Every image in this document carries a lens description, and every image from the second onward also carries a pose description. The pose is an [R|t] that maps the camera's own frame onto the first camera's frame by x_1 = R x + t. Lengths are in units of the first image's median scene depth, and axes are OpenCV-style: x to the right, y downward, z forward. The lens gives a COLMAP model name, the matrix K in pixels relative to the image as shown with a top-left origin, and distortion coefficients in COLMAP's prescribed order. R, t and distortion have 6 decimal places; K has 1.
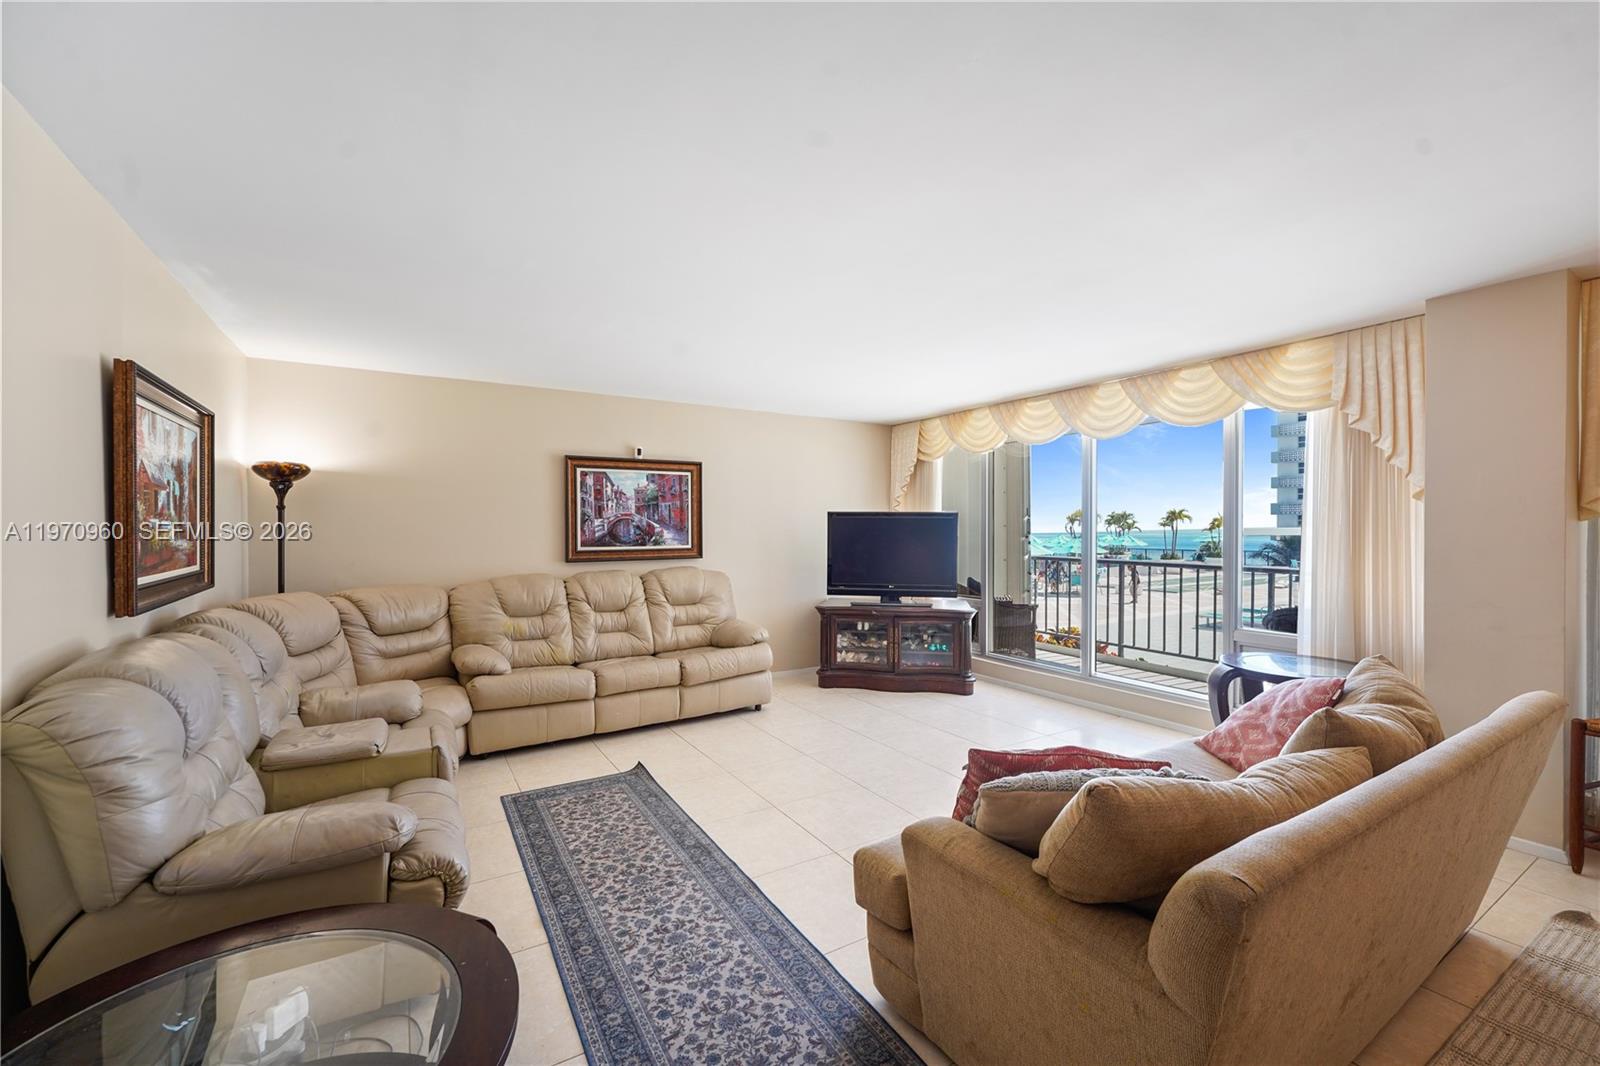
lens RADIAL K [[641.9, 0, 801.6], [0, 641.9, 542.9], [0, 0, 1]] dist [-0.002088, -0.000150]
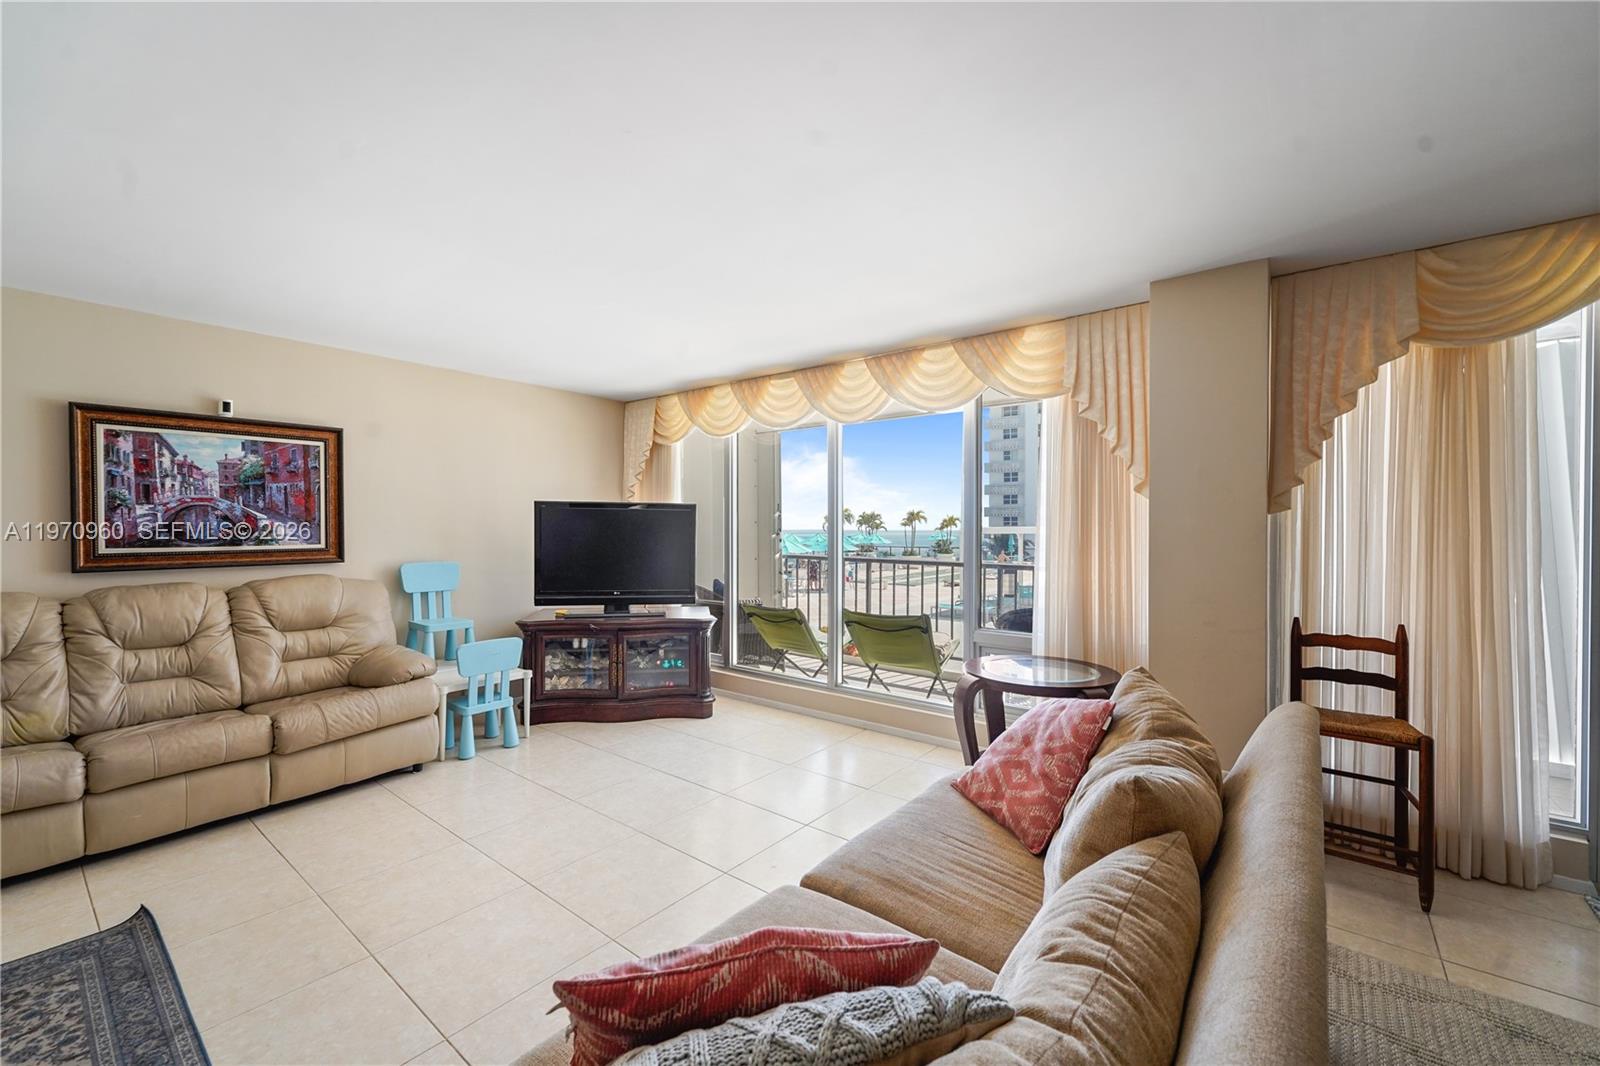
lens RADIAL K [[640.9, 0, 800.0], [0, 640.9, 533.0], [0, 0, 1]] dist [0.014836, -0.000034]
pose [[0.938617, -0.000490, 0.344960, 0.080321], [0.005624, 0.999888, -0.013883, 0.004131], [-0.344915, 0.014971, 0.938515, 0.152354]]
